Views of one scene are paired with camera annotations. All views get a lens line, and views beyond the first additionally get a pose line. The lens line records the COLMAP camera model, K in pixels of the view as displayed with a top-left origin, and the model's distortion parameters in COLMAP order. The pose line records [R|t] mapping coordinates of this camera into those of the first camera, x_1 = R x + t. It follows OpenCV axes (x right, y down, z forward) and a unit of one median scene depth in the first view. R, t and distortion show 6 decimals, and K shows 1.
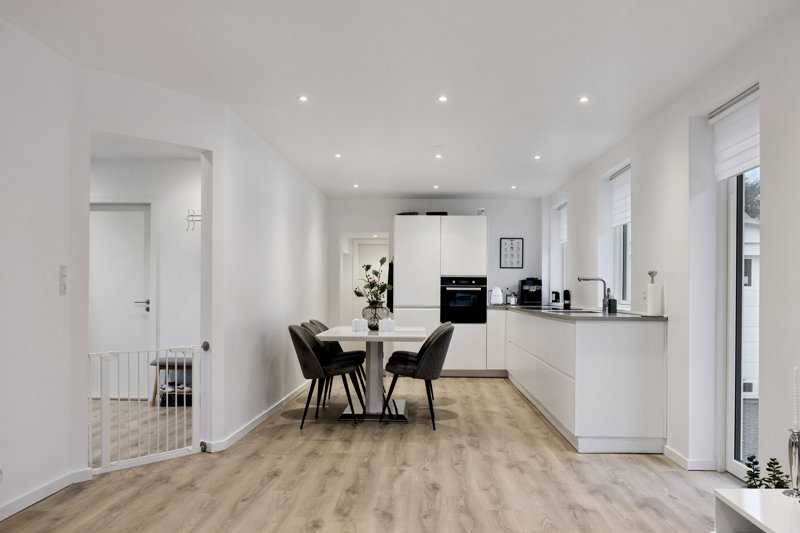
lens RADIAL K [[678.9, 0, 401.3], [0, 678.9, 274.2], [0, 0, 1]] dist [0.000731, 0.000050]
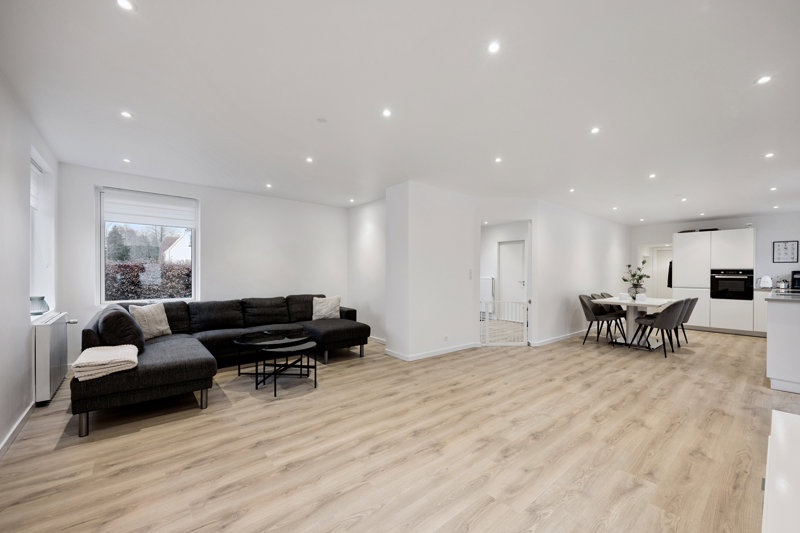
lens RADIAL K [[308.4, 0, 400.6], [0, 308.4, 267.3], [0, 0, 1]] dist [-0.000762, -0.000072]
pose [[0.676532, -0.014810, -0.736264, 0.152027], [0.014511, 0.999872, -0.006779, -0.010560], [0.736270, -0.006098, 0.676660, -0.050288]]
